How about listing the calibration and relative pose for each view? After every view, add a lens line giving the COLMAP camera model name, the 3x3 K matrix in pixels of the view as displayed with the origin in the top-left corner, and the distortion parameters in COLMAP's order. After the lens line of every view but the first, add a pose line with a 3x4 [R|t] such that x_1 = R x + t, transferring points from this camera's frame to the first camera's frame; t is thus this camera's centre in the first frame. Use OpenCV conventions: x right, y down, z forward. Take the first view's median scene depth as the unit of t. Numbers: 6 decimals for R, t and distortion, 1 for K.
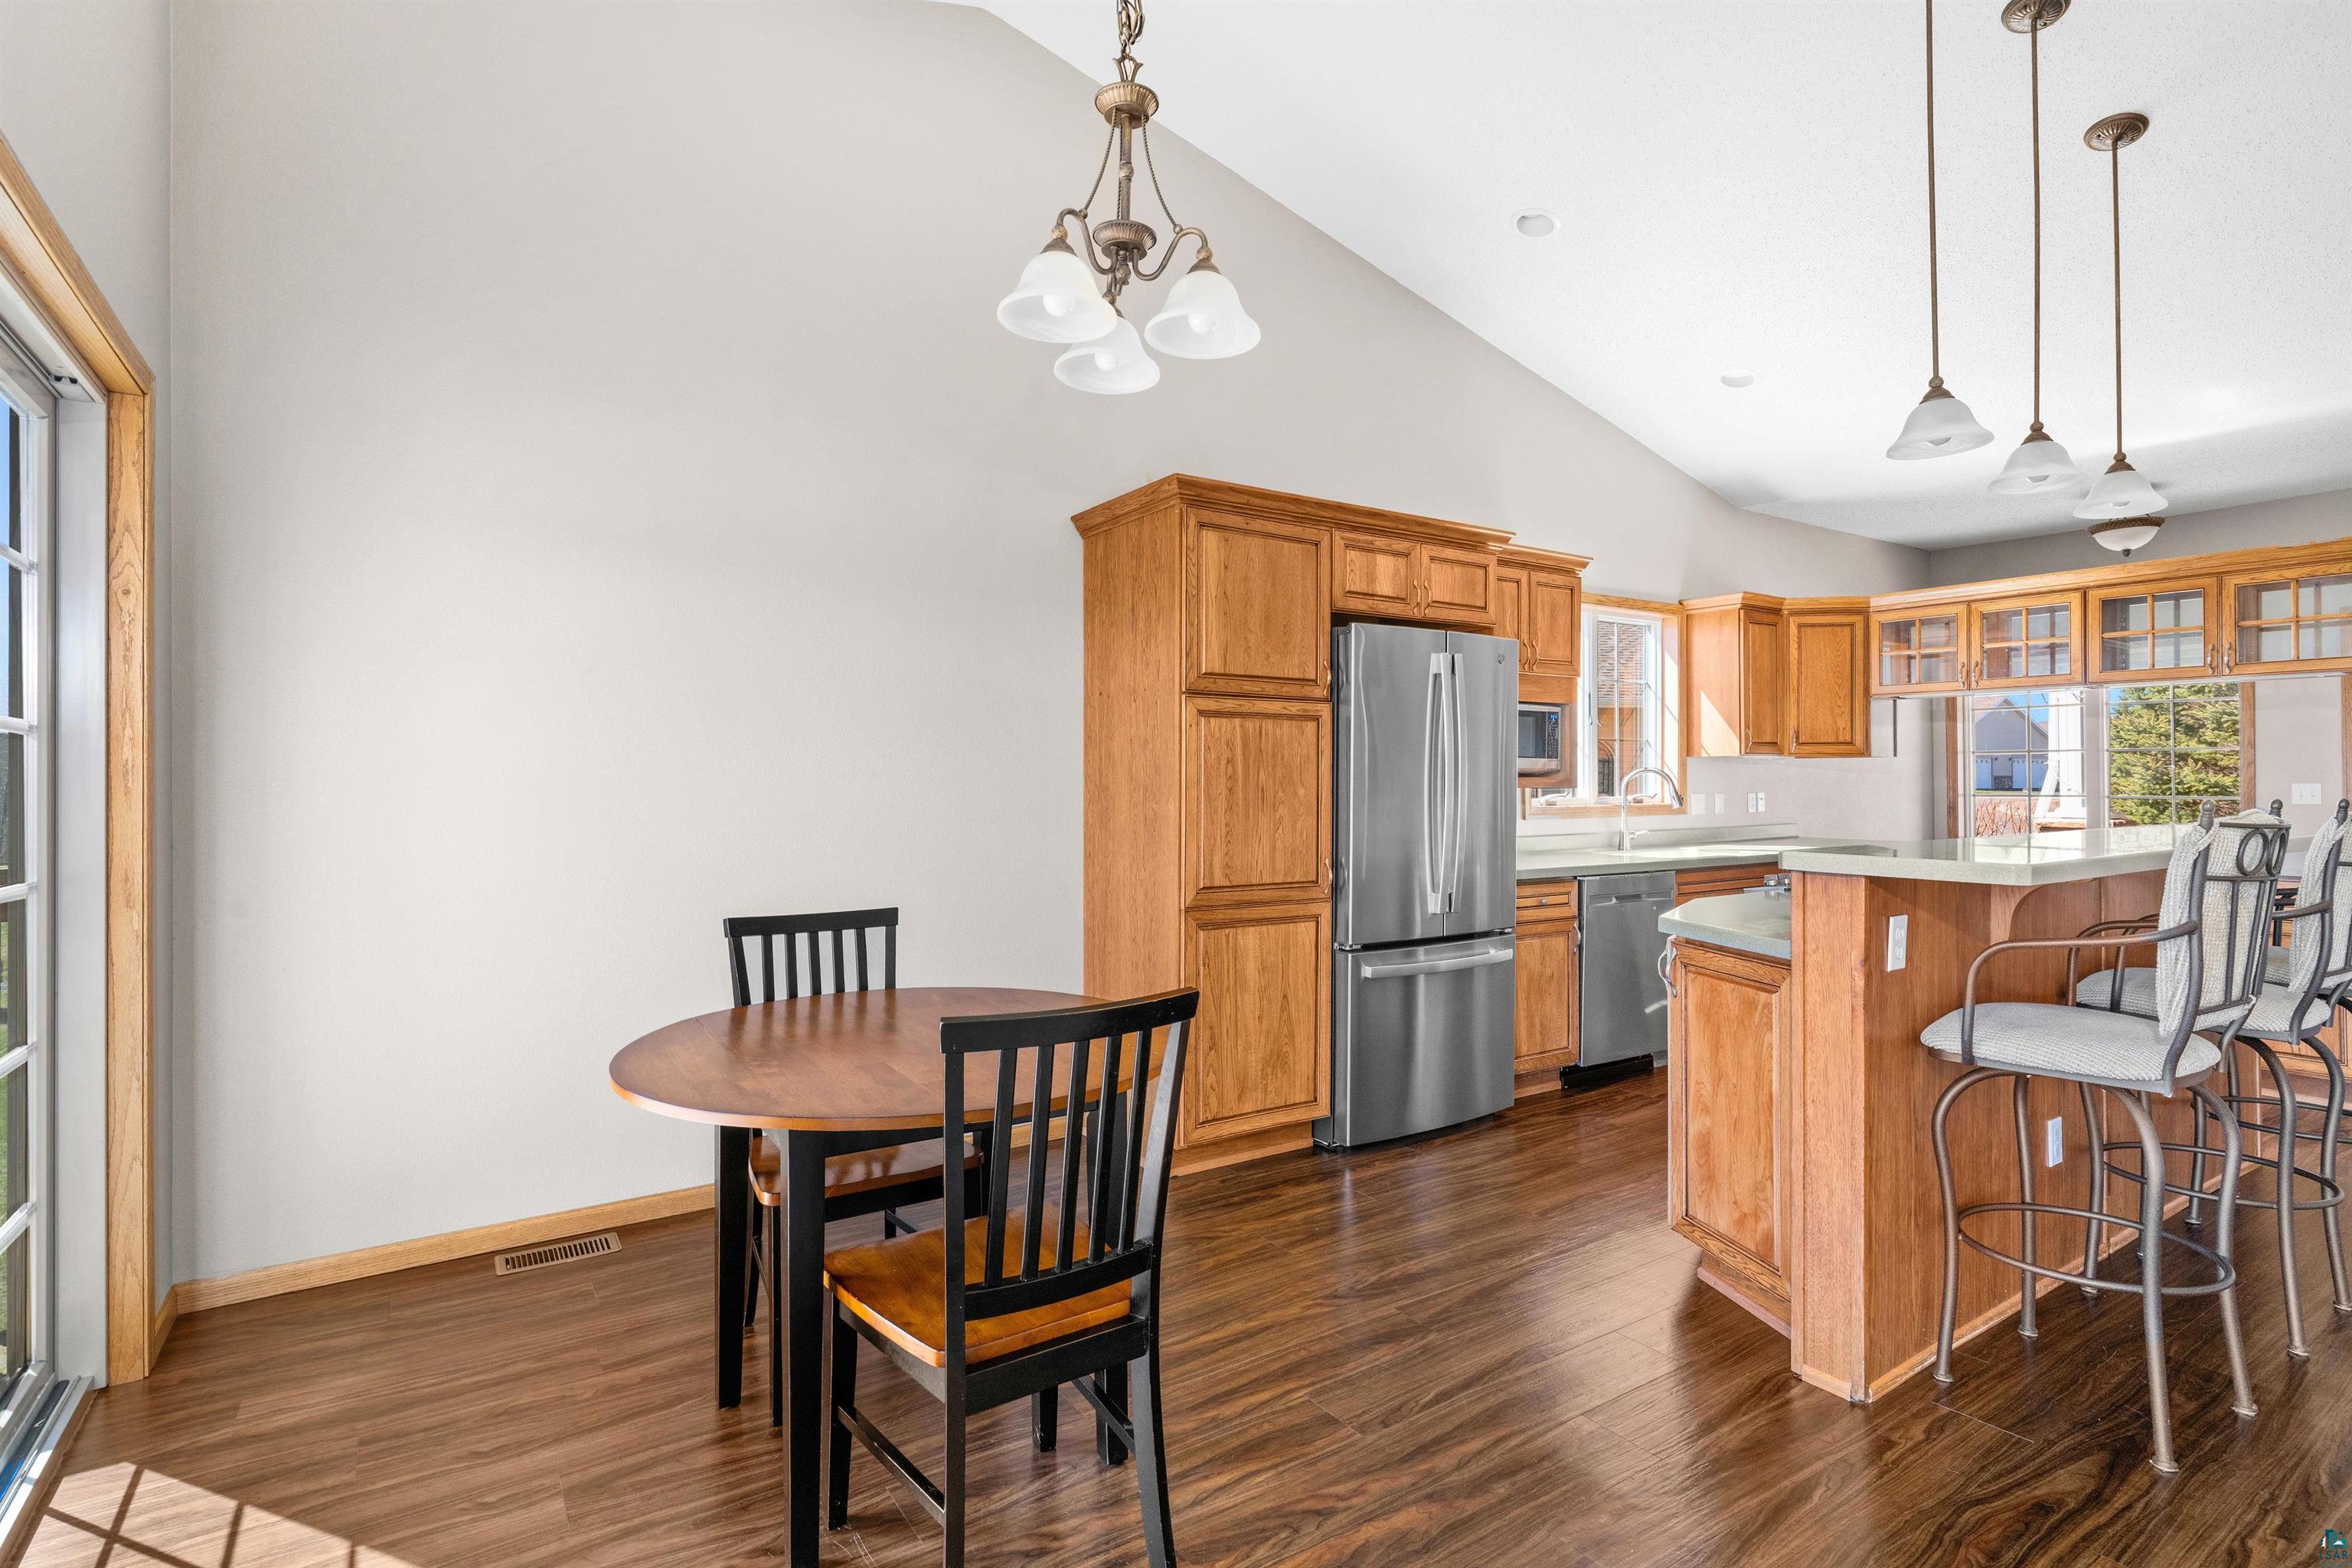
lens RADIAL K [[1144.9, 0, 1166.7], [0, 1144.9, 778.8], [0, 0, 1]] dist [0.000126, 0.000616]
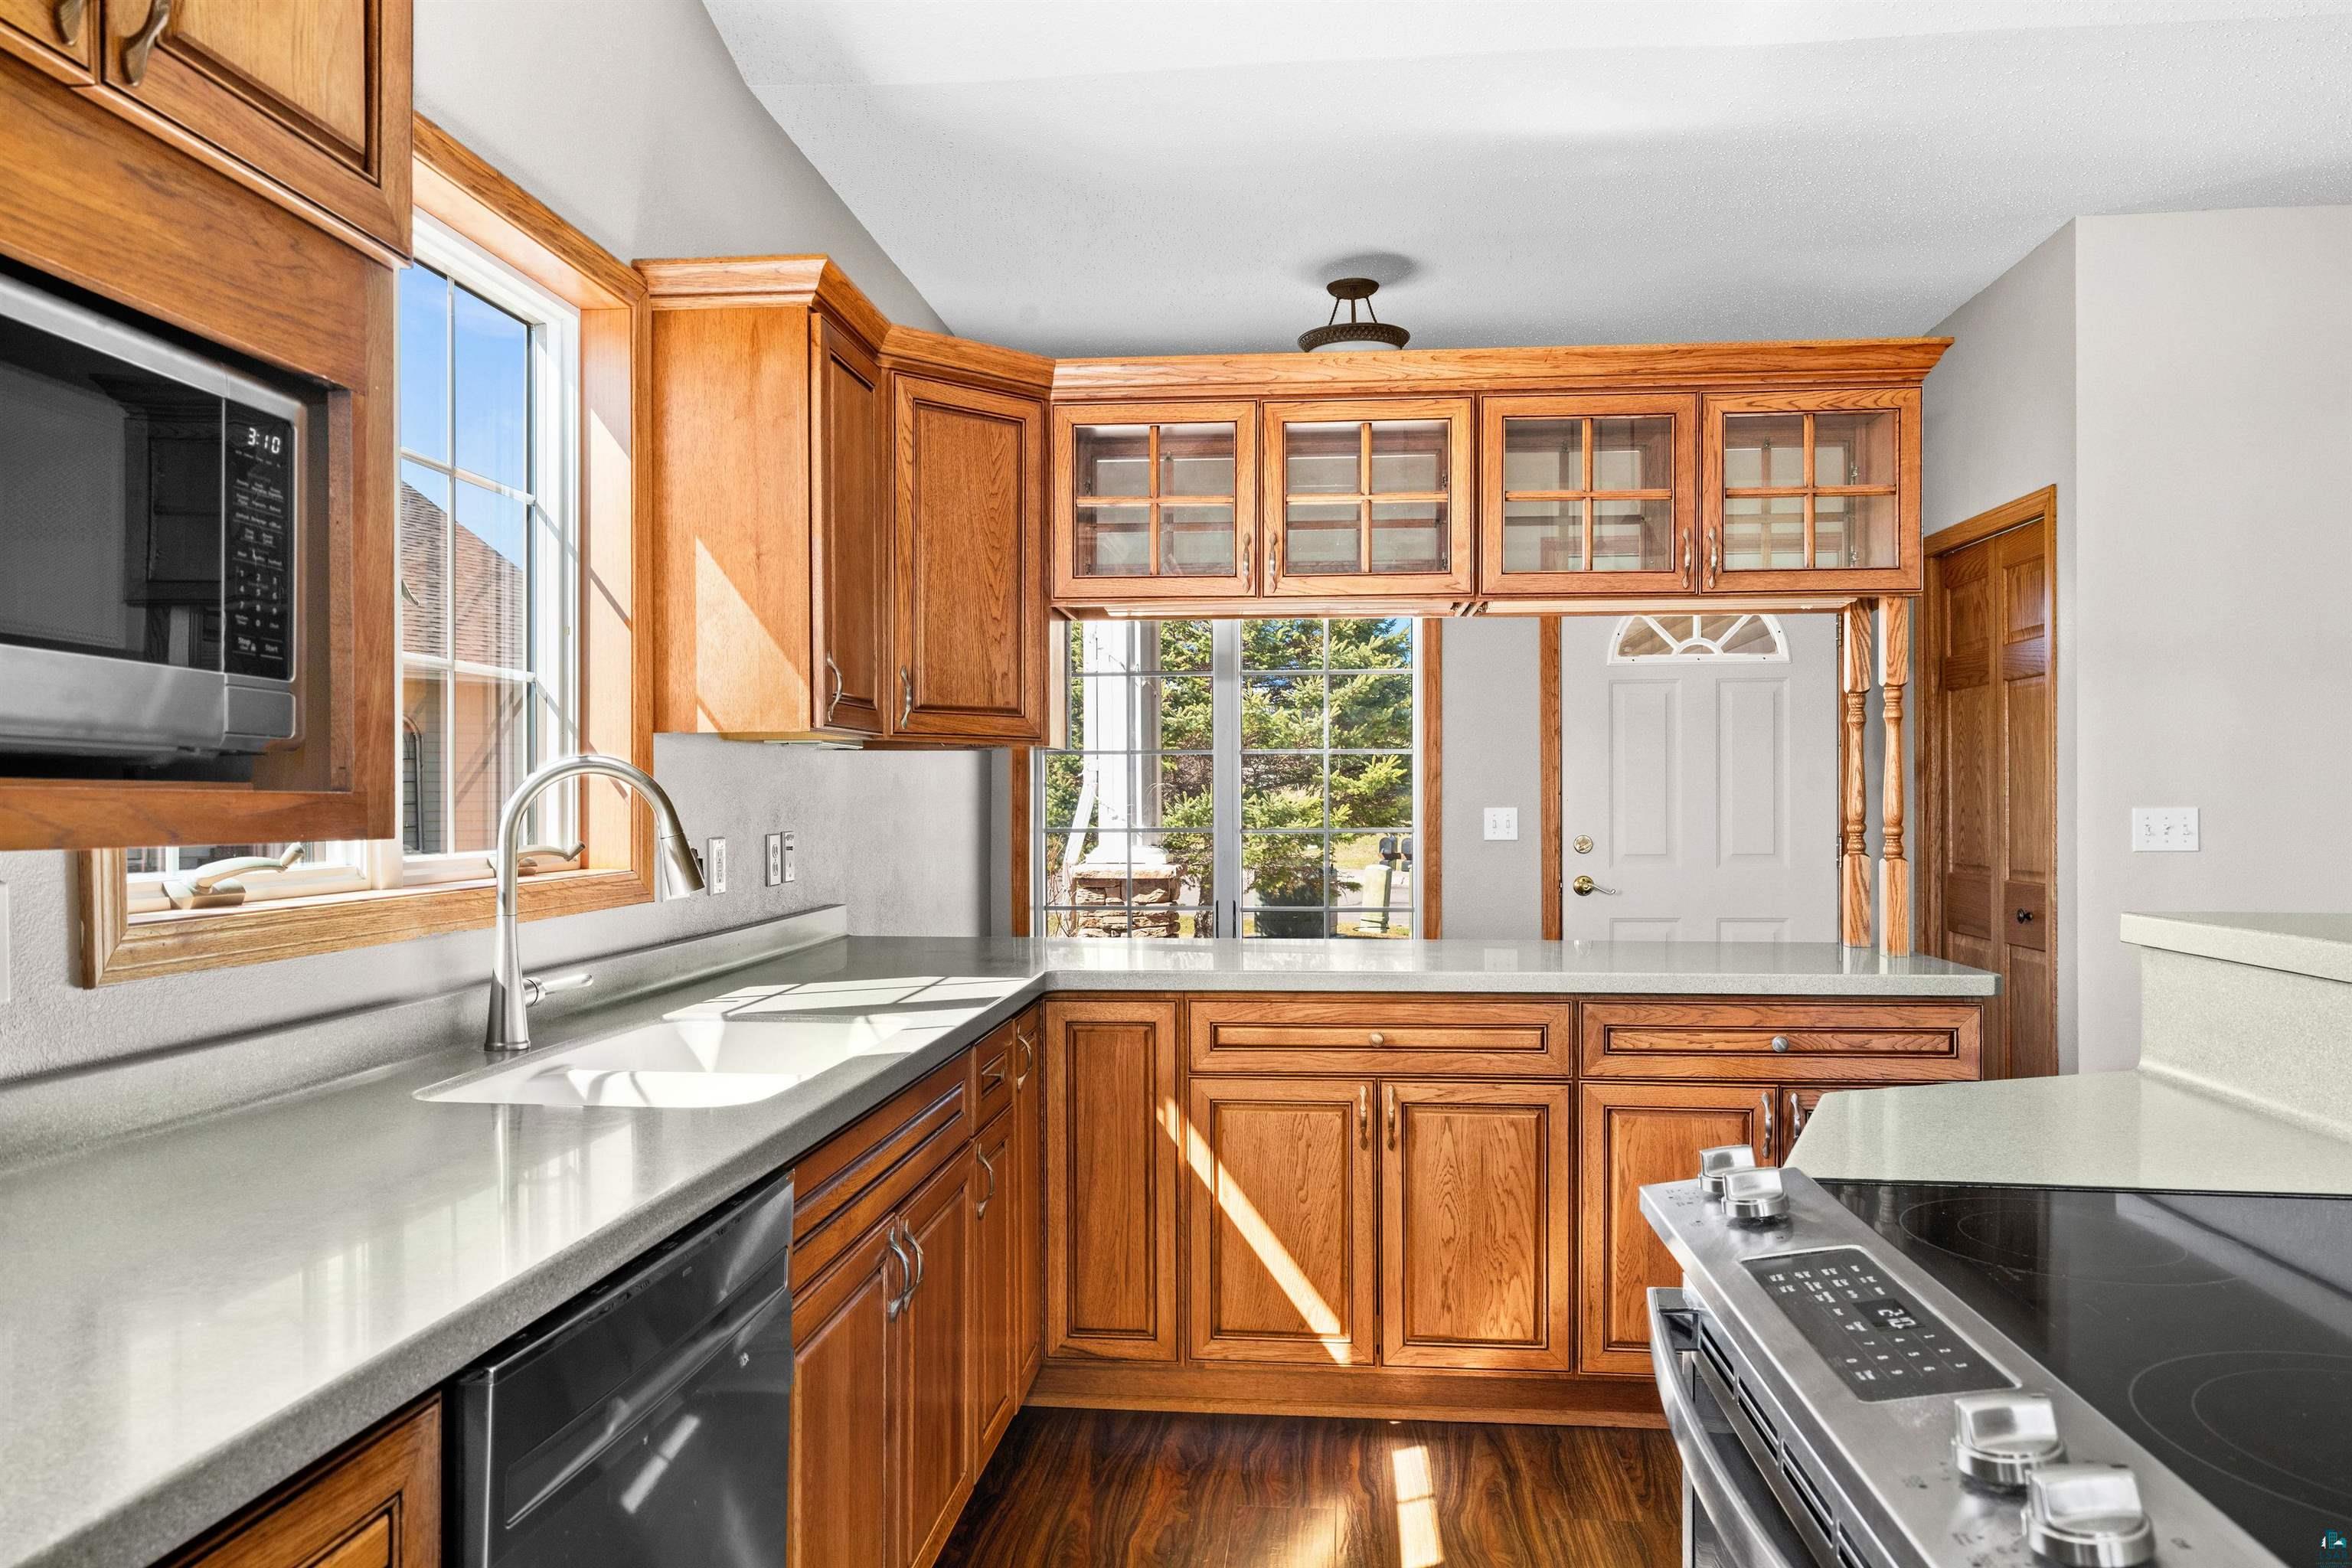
lens RADIAL K [[1584.8, 0, 1175.8], [0, 1584.8, 799.0], [0, 0, 1]] dist [-0.004678, -0.000787]
pose [[0.628653, 0.002227, 0.777682, 0.300689], [-0.001521, 0.999998, -0.001635, 0.002071], [-0.777684, -0.000155, 0.628655, 0.938178]]
